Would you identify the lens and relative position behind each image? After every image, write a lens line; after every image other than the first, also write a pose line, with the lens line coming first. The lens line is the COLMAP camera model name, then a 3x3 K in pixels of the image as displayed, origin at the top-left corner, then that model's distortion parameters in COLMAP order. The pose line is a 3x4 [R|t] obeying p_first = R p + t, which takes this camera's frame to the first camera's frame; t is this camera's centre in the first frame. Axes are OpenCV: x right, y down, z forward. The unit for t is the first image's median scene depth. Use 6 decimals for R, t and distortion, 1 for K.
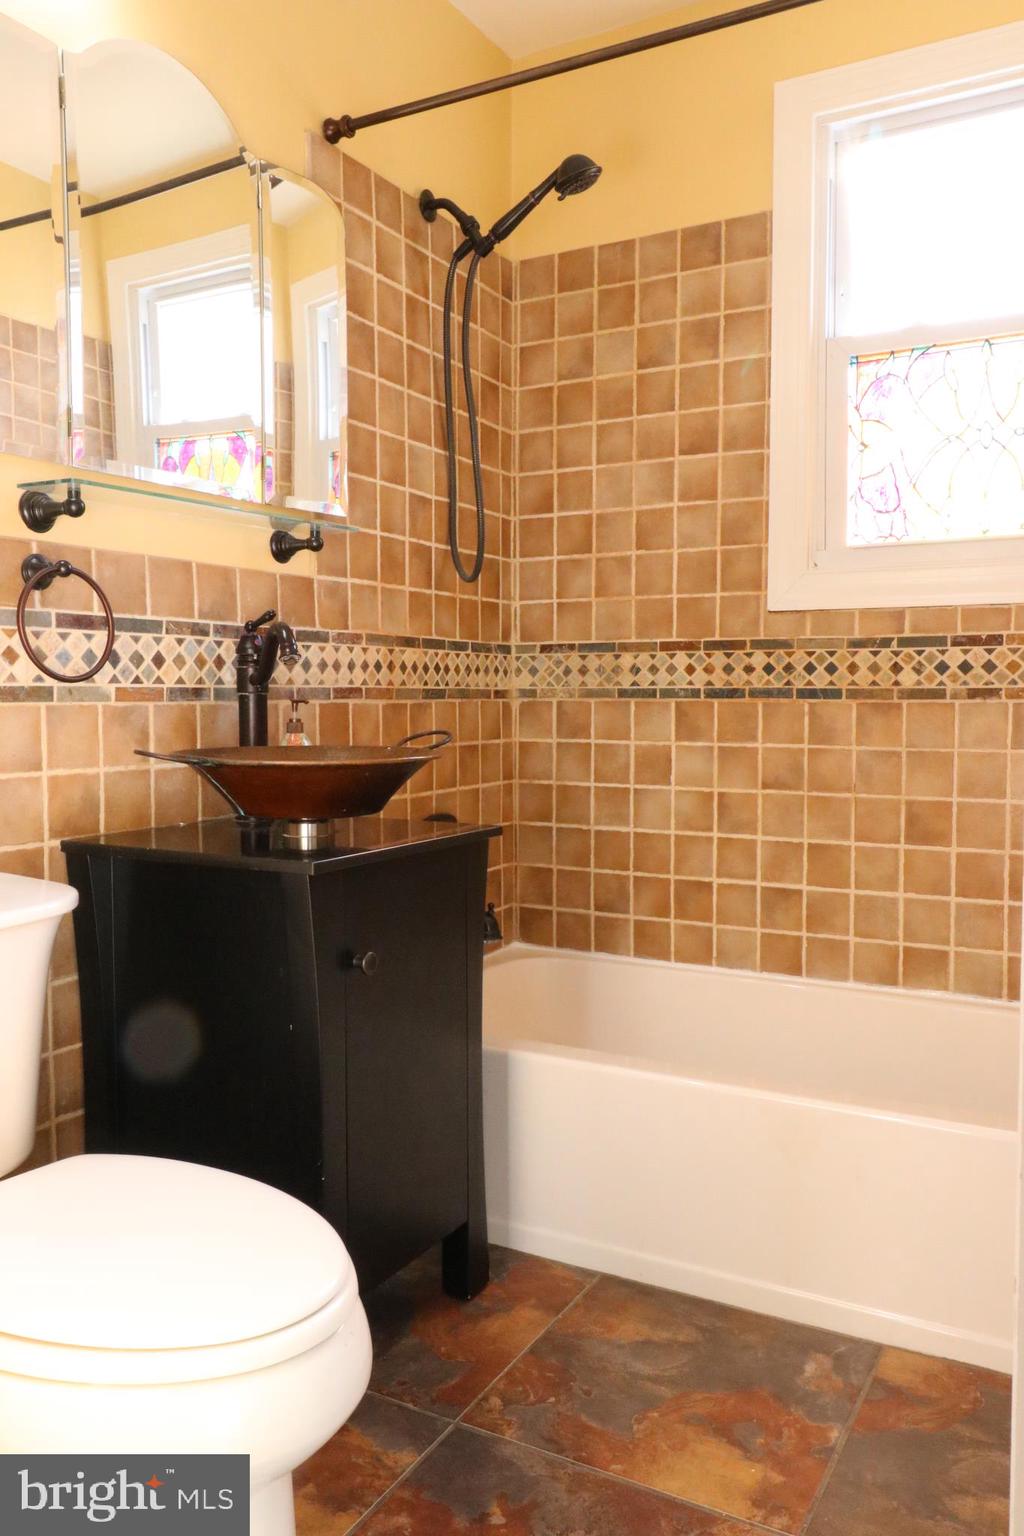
lens RADIAL K [[1202.6, 0, 521.0], [0, 1202.6, 762.9], [0, 0, 1]] dist [0.006808, -0.001487]
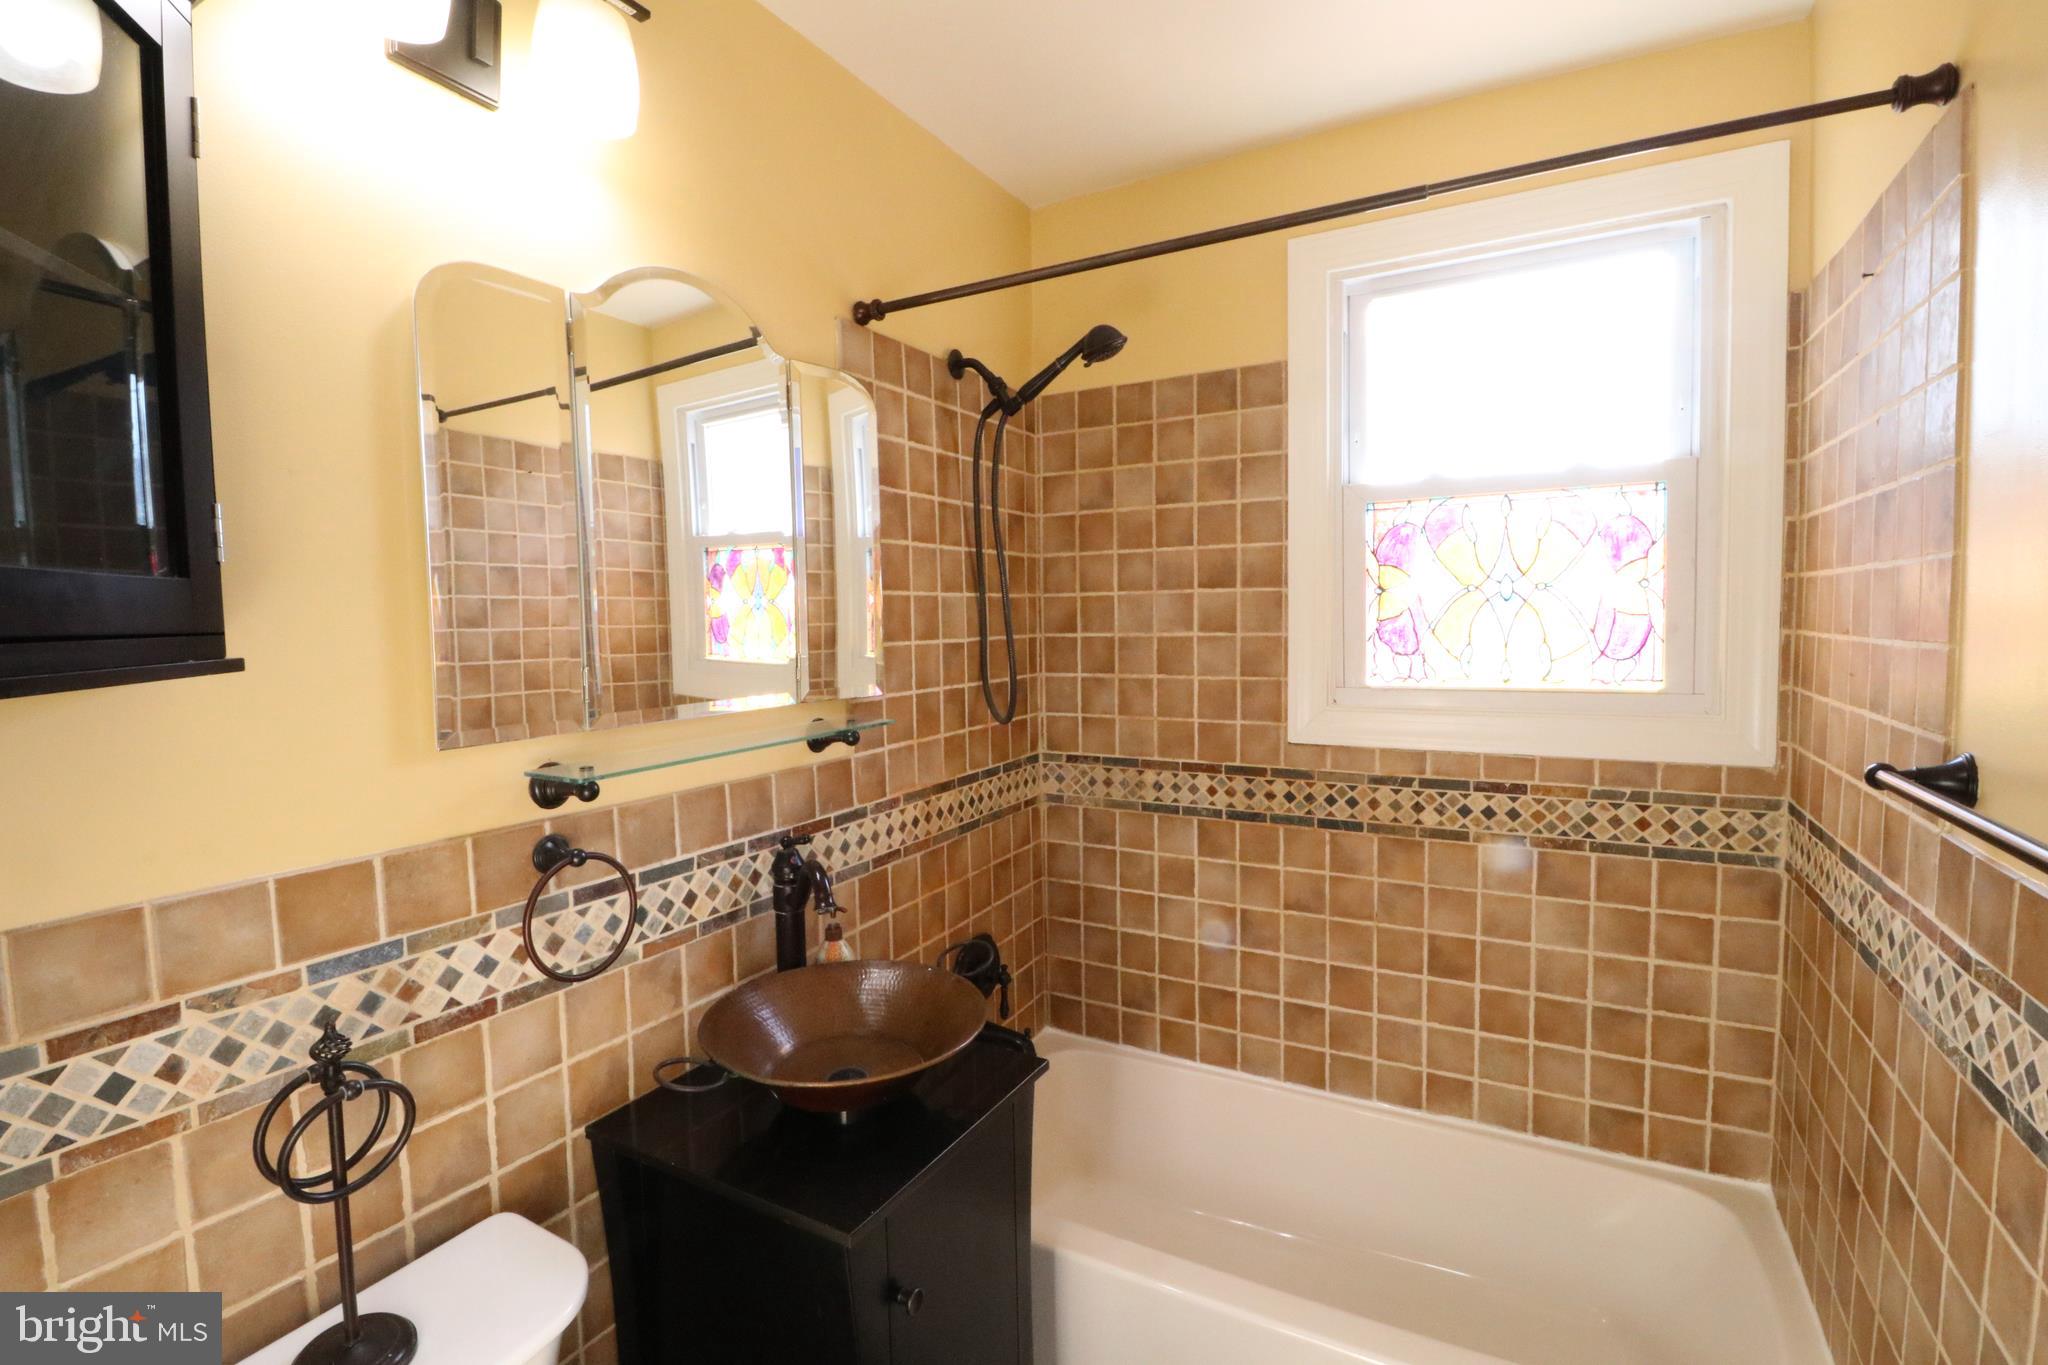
lens RADIAL K [[943.2, 0, 1017.2], [0, 943.2, 667.9], [0, 0, 1]] dist [-0.000936, -0.013368]
pose [[0.999850, -0.016454, -0.005366, -0.024185], [0.016461, 0.999864, 0.001206, -0.197765], [0.005346, -0.001294, 0.999985, 0.184223]]
